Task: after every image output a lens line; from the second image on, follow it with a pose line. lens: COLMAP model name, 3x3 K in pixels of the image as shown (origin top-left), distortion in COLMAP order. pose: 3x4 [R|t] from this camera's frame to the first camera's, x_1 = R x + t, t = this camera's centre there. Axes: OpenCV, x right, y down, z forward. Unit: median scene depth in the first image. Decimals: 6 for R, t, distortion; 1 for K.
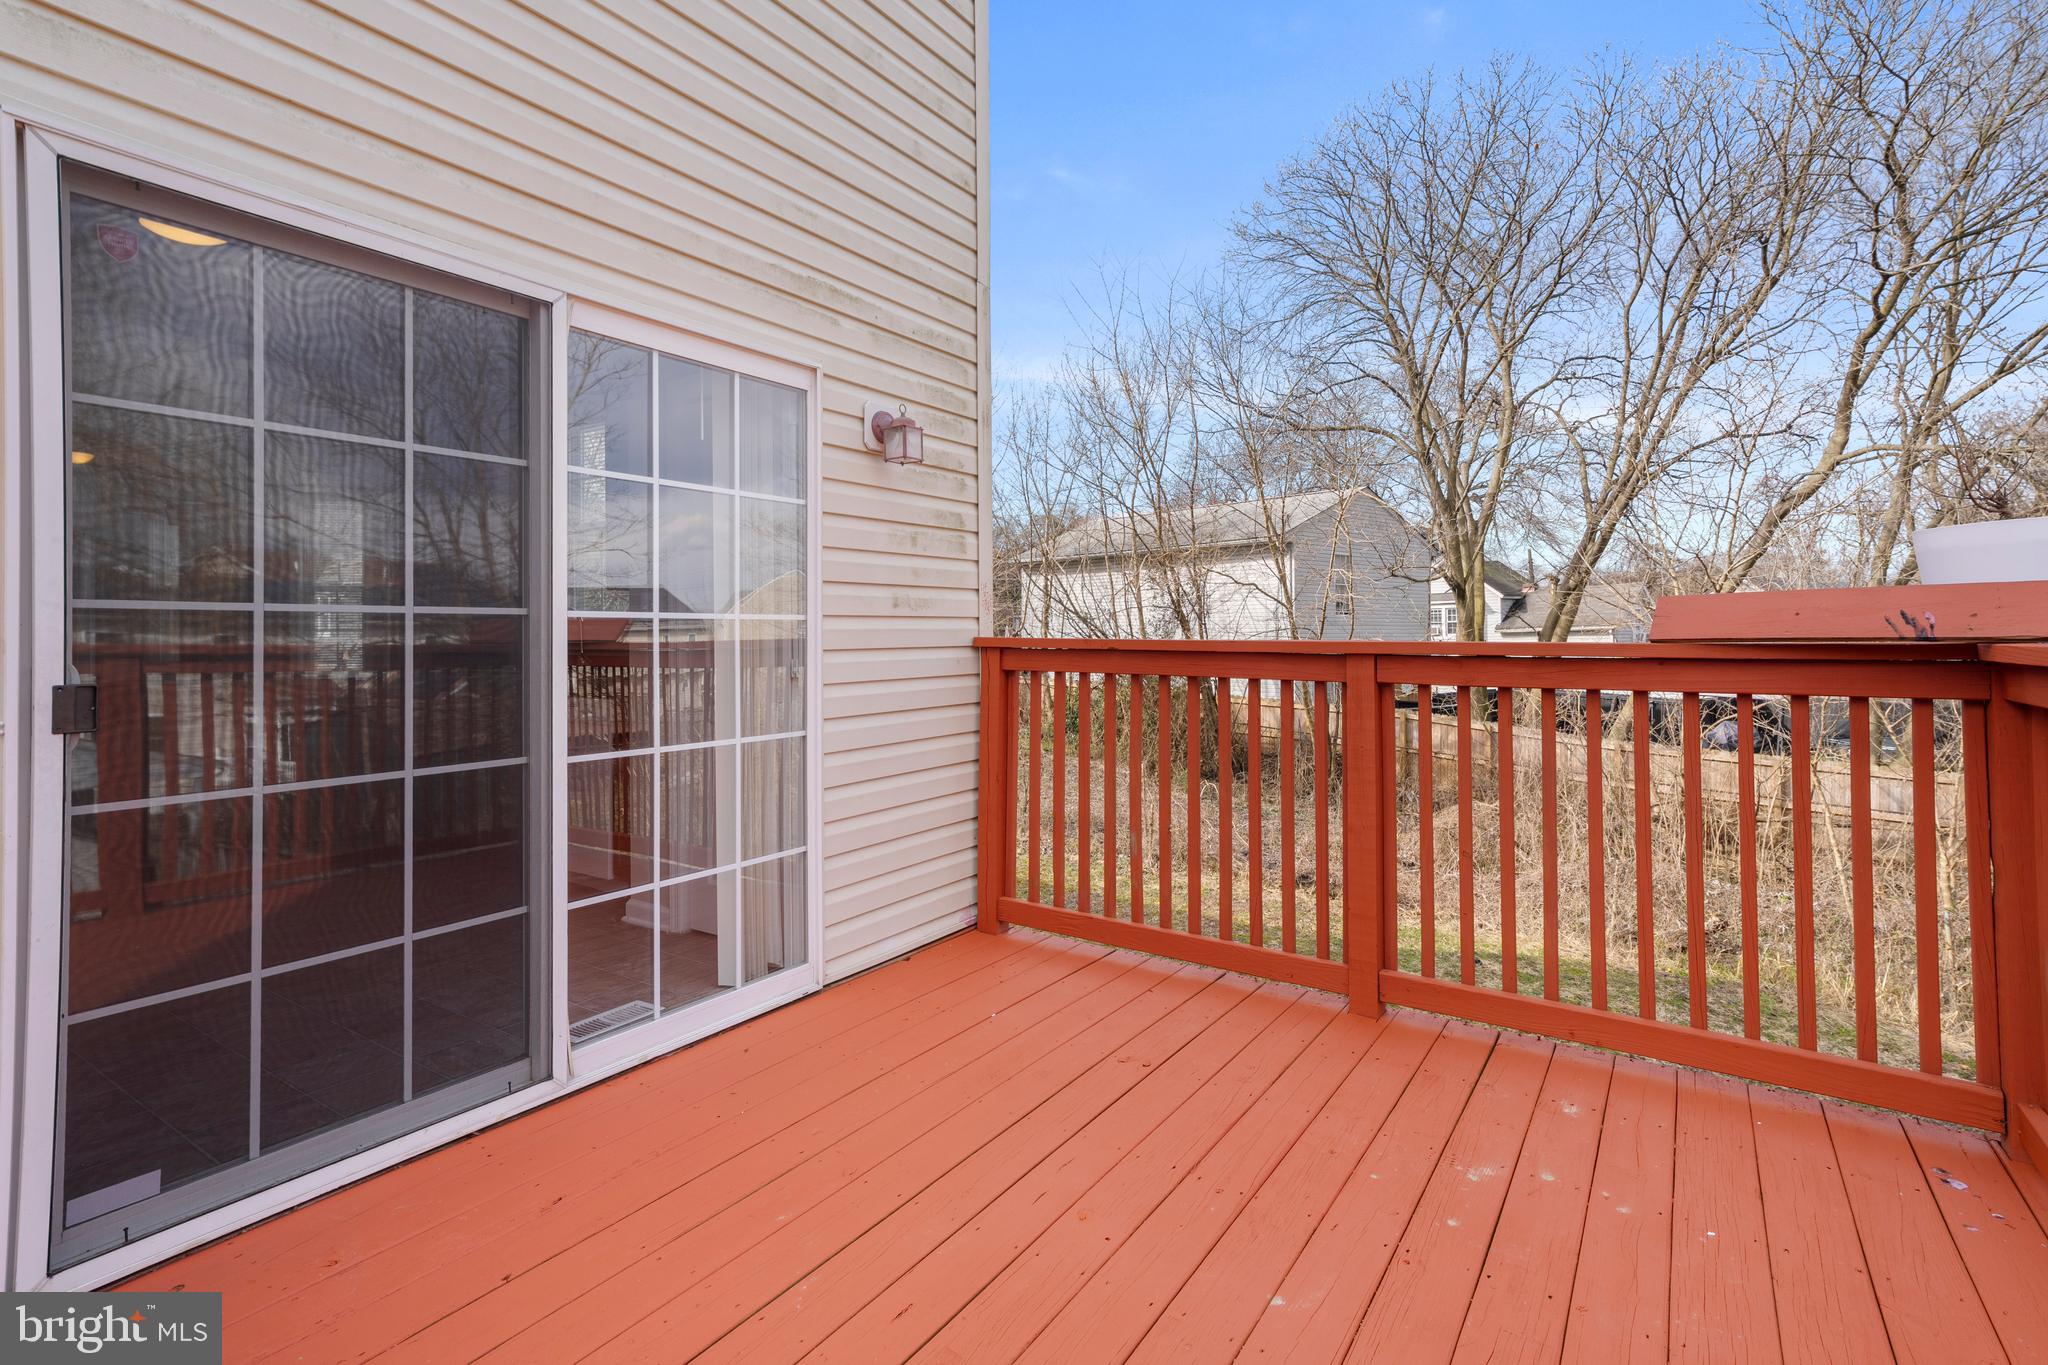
lens RADIAL K [[957.6, 0, 1031.5], [0, 957.6, 623.1], [0, 0, 1]] dist [0.005735, 0.002254]
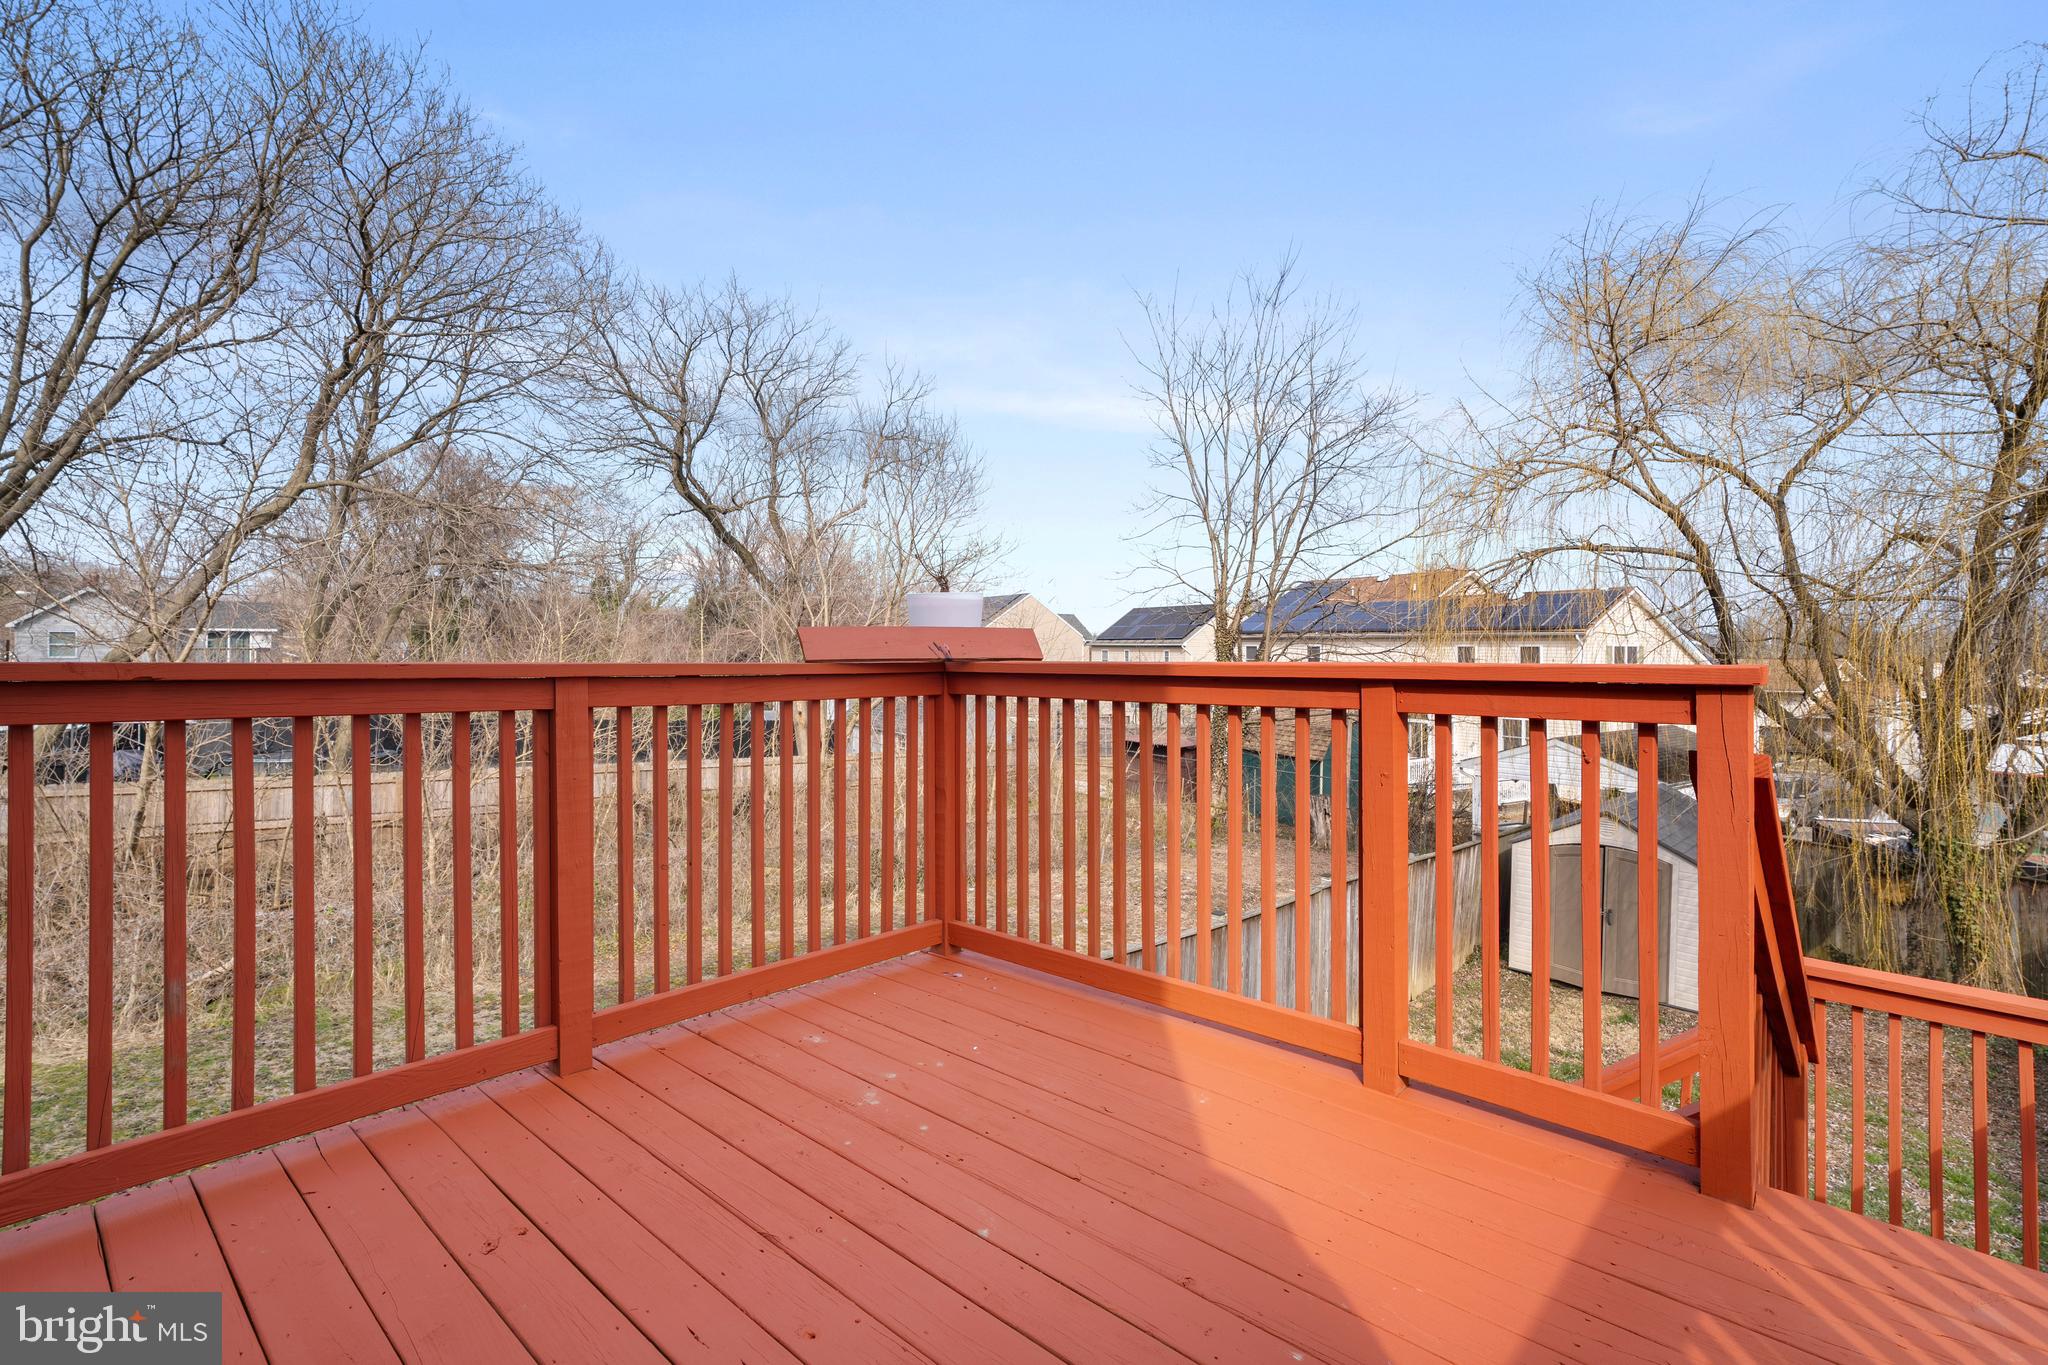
lens RADIAL K [[957.6, 0, 1024.7], [0, 957.6, 669.3], [0, 0, 1]] dist [0.005735, 0.002254]
pose [[0.137378, -0.011161, 0.990456, -0.497488], [-0.014846, 0.999801, 0.013326, 0.006719], [-0.990407, -0.016535, 0.137185, 0.458498]]
